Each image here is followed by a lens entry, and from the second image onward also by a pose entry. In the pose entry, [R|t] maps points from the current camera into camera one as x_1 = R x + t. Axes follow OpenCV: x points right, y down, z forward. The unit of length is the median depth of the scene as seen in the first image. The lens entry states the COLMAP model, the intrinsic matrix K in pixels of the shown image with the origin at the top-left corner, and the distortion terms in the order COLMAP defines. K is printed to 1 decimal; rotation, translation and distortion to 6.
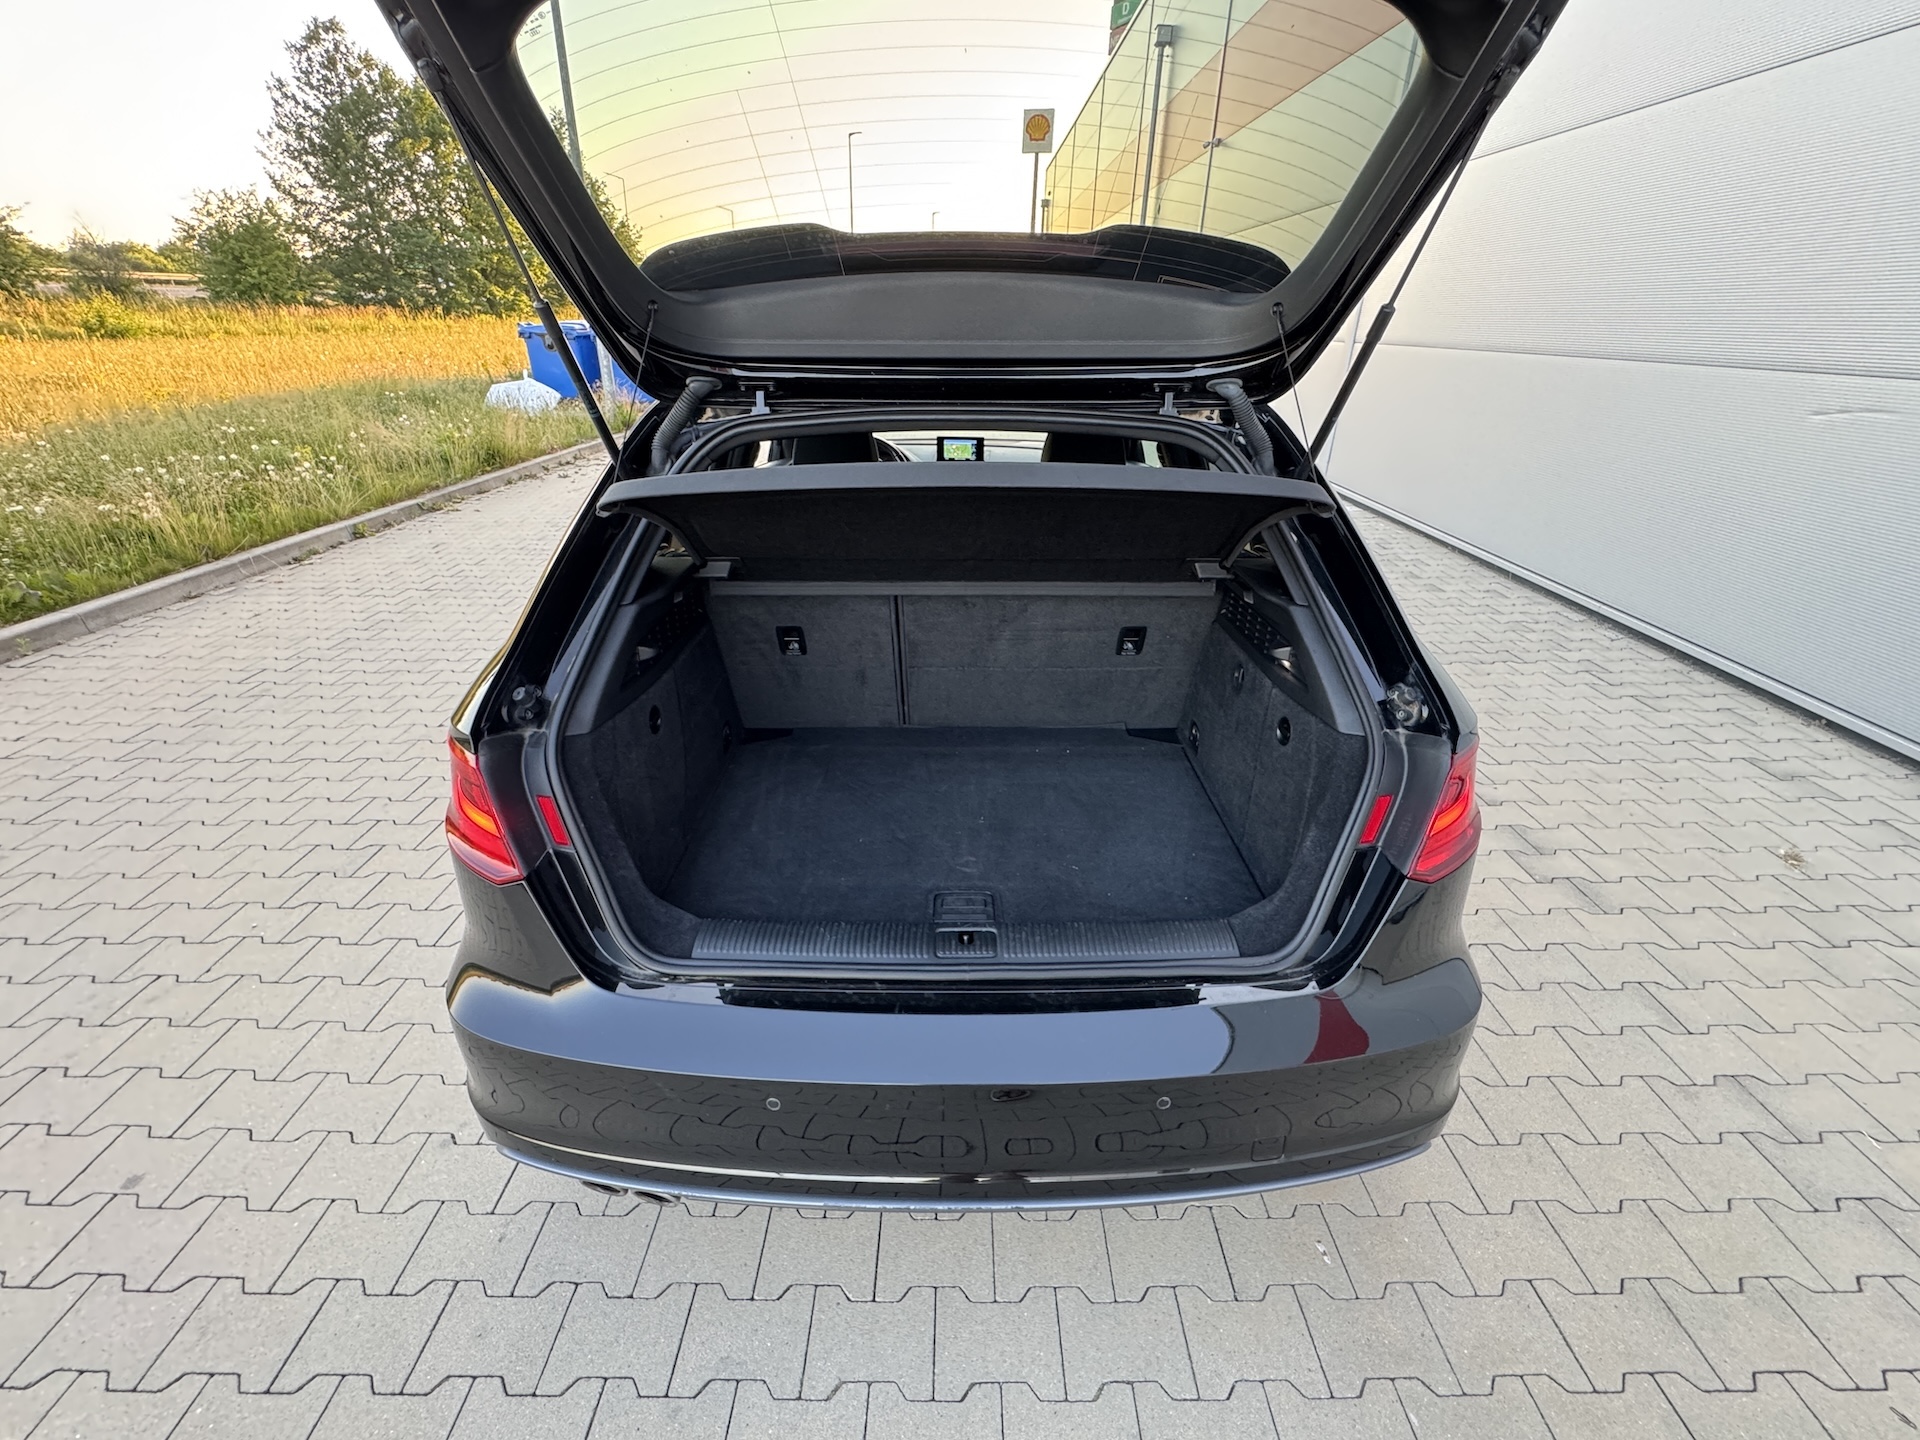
lens RADIAL K [[834.5, 0, 960.0], [0, 834.5, 720.0], [0, 0, 1]] dist [-0.000435, -0.000009]
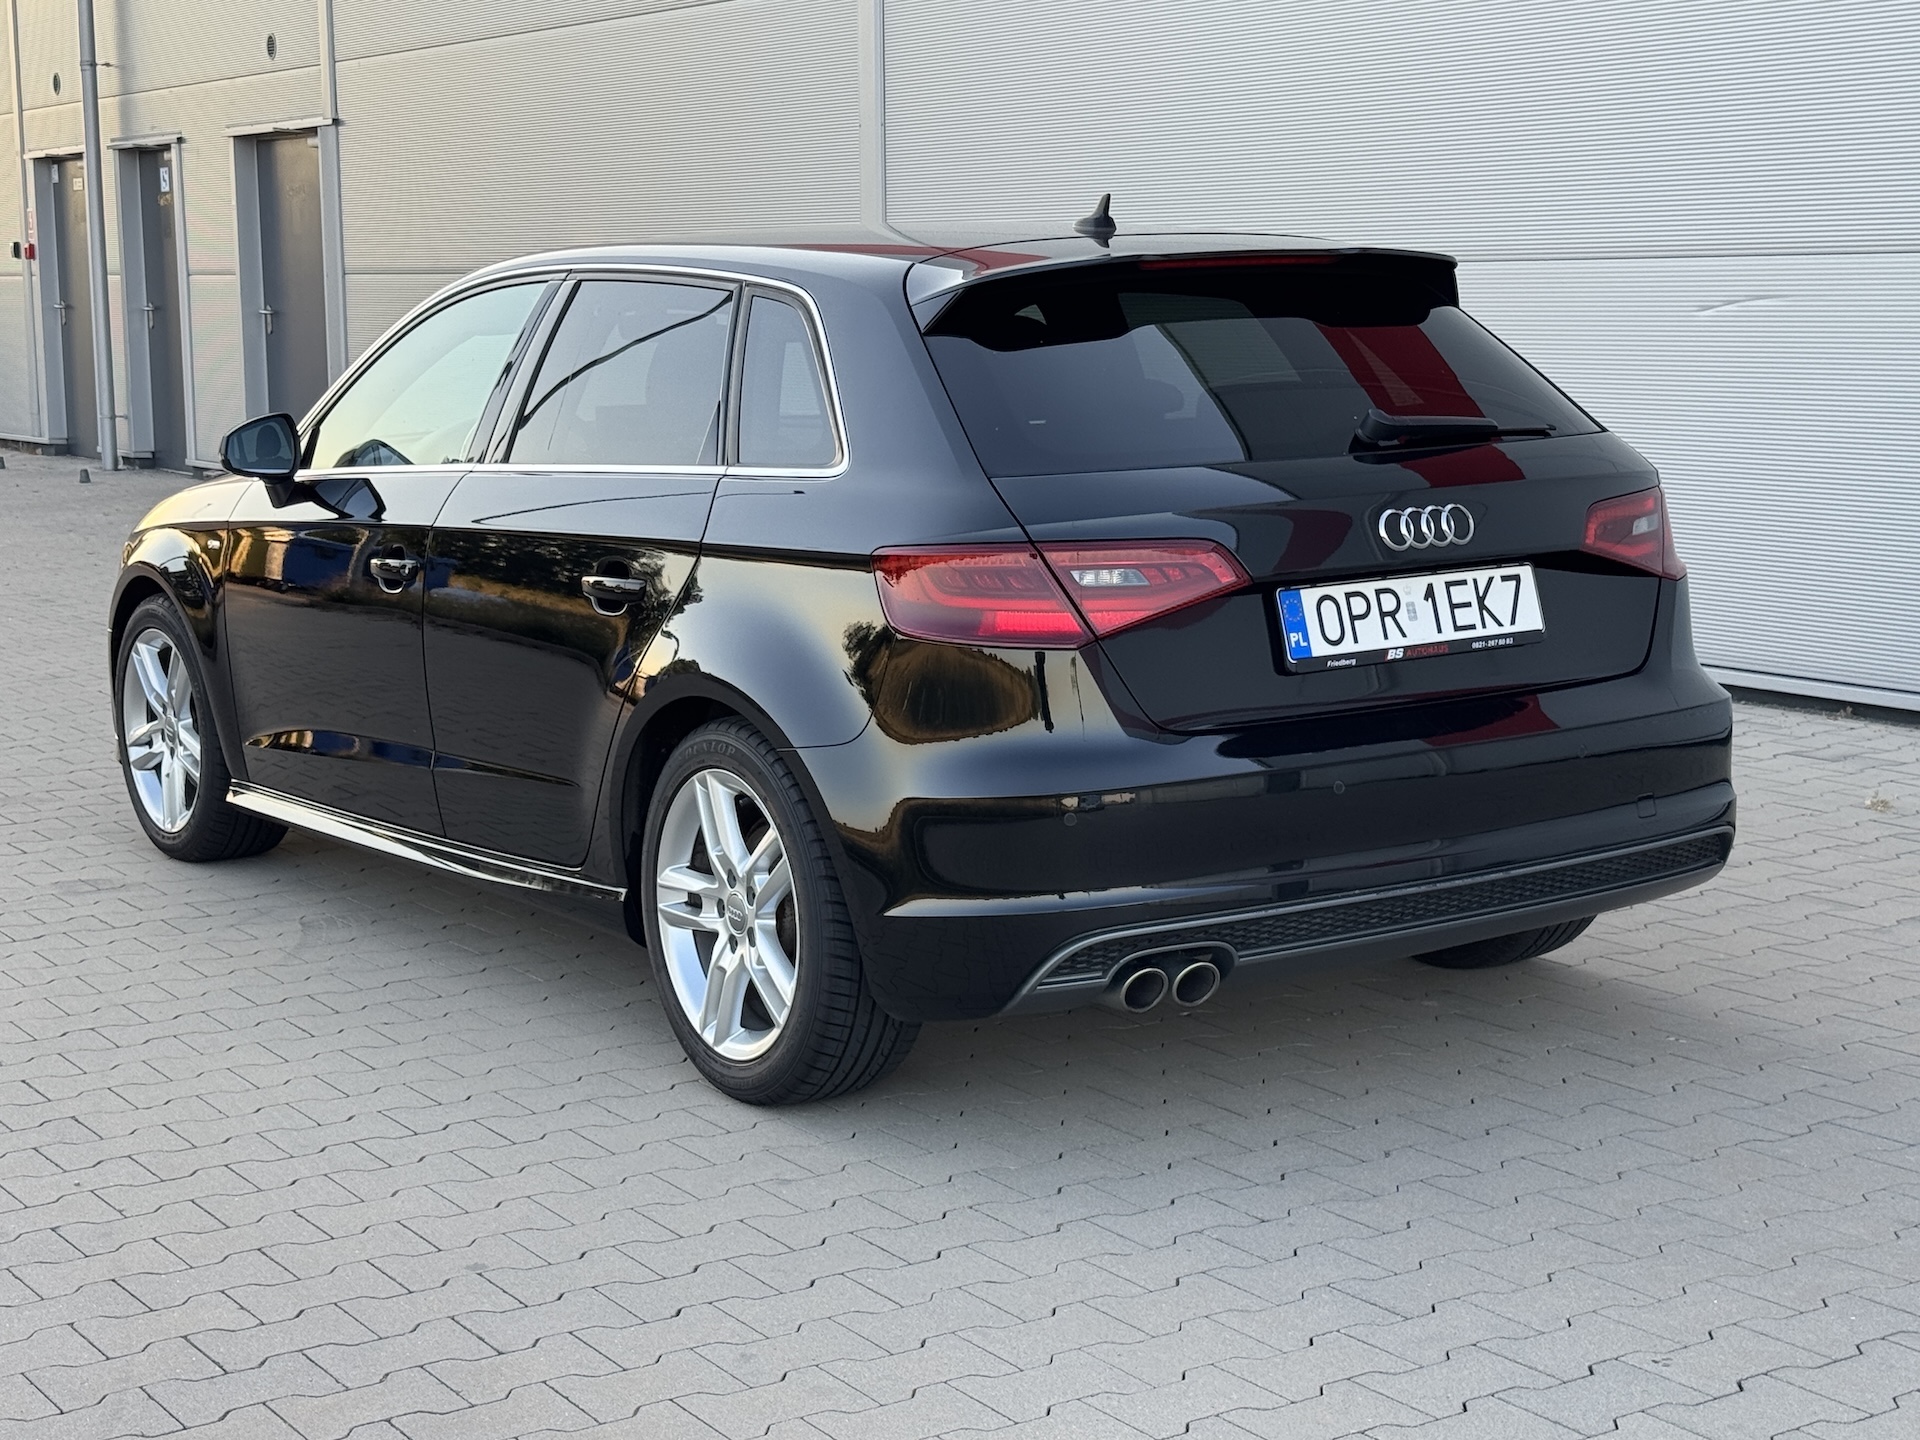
lens RADIAL K [[3038.1, 0, 960.0], [0, 3038.1, 720.0], [0, 0, 1]] dist [0.104411, -0.149414]
pose [[0.839975, -0.107975, 0.531774, -1.387435], [0.260608, 0.939854, -0.220814, 0.556405], [-0.475948, 0.324062, 0.817592, -1.074134]]
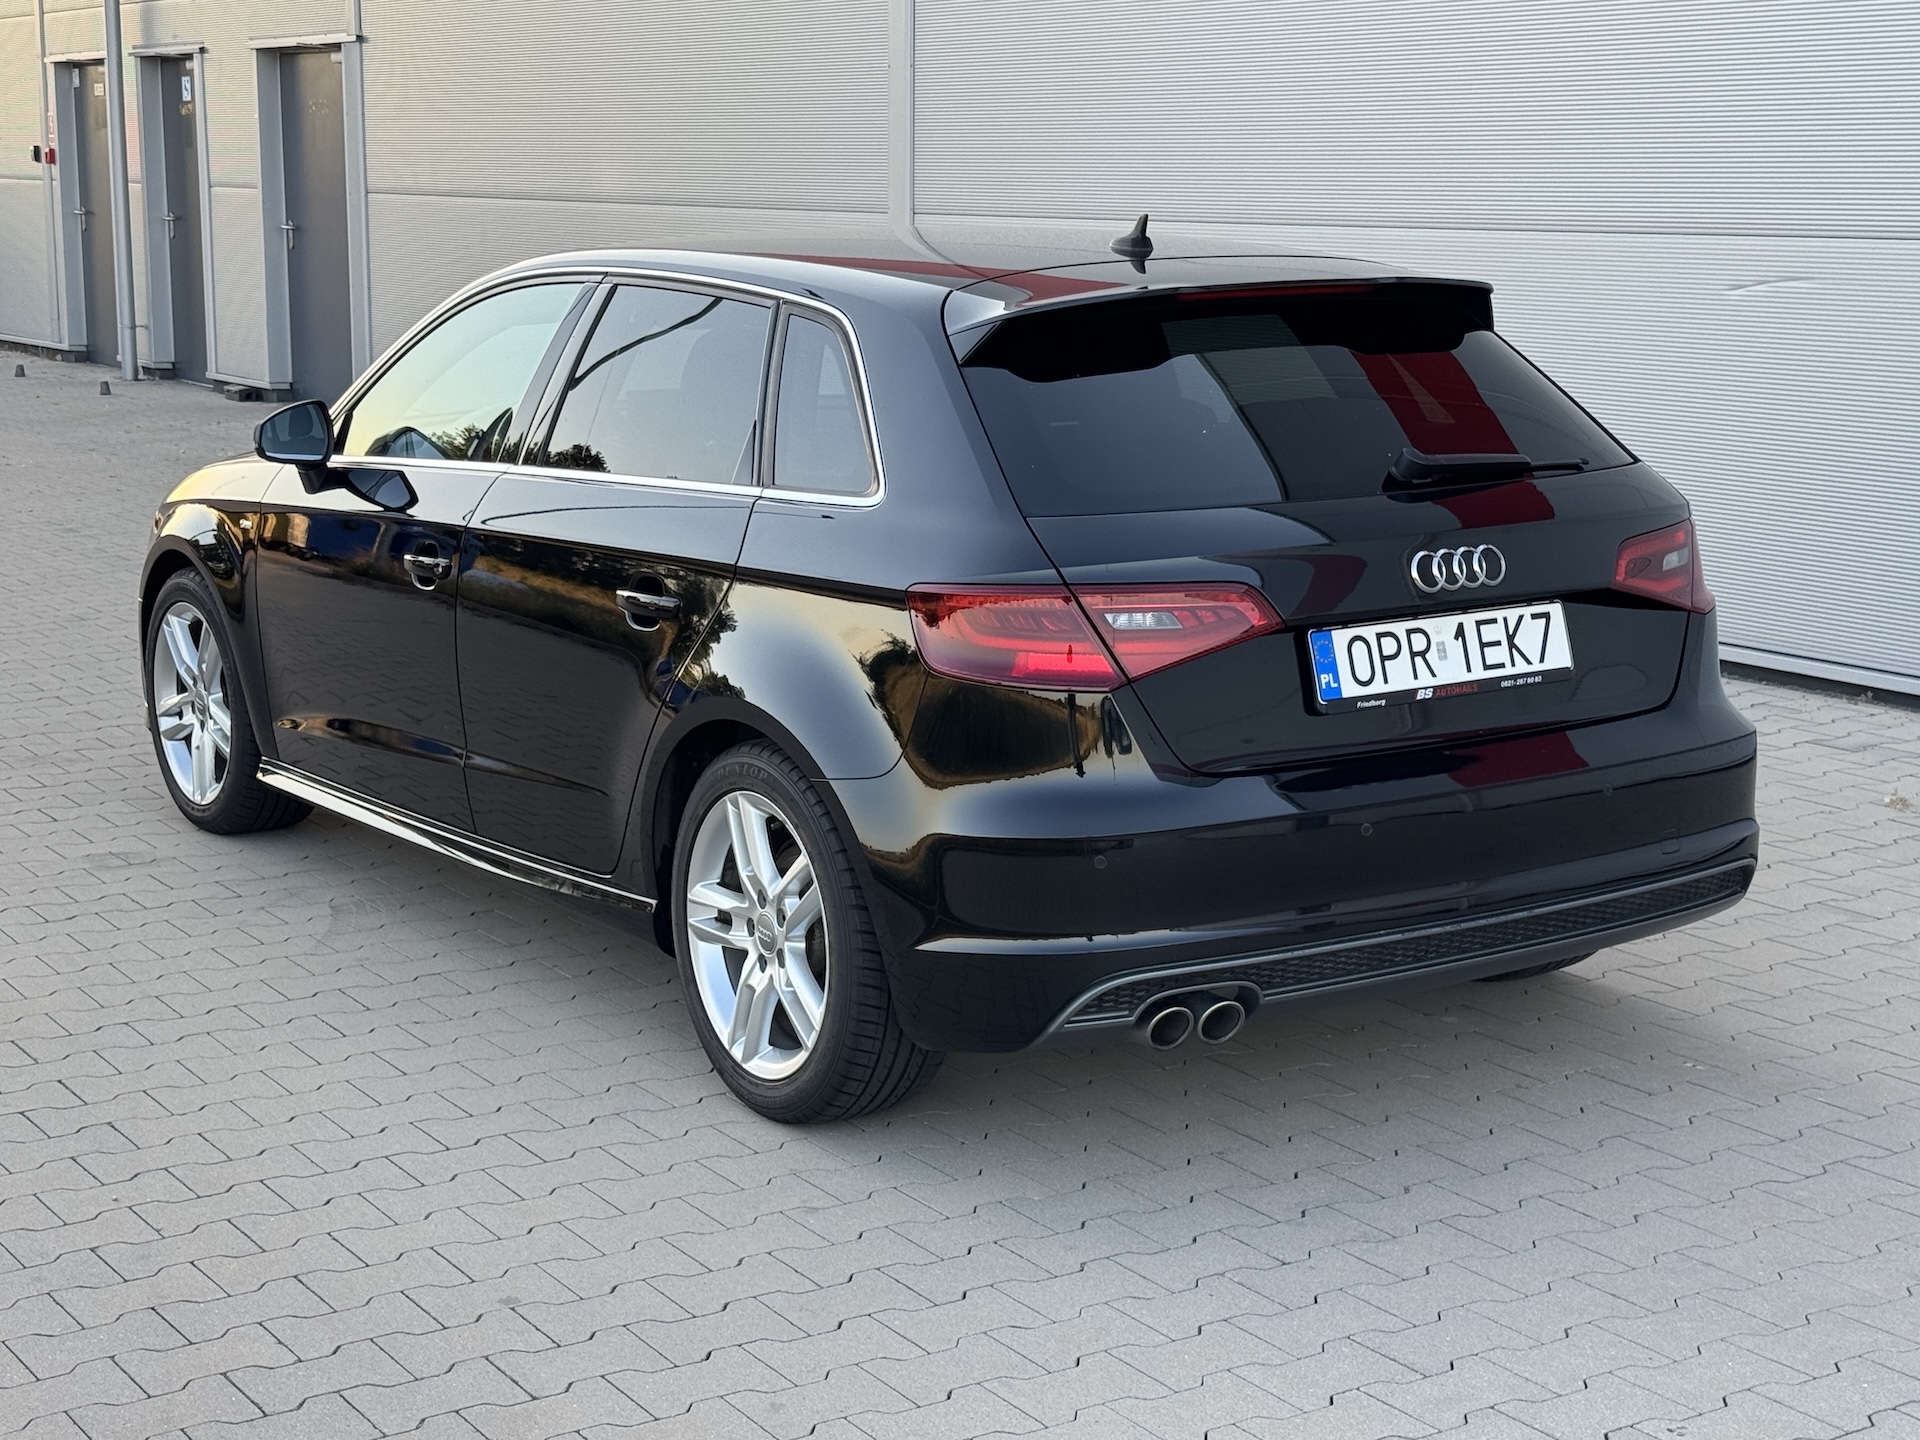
lens RADIAL K [[3038.1, 0, 960.0], [0, 3038.1, 720.0], [0, 0, 1]] dist [0.104411, -0.149414]
pose [[0.843654, -0.113763, 0.524696, -1.397515], [0.244935, 0.951219, -0.187589, 0.462931], [-0.477760, 0.286777, 0.830364, -1.111557]]
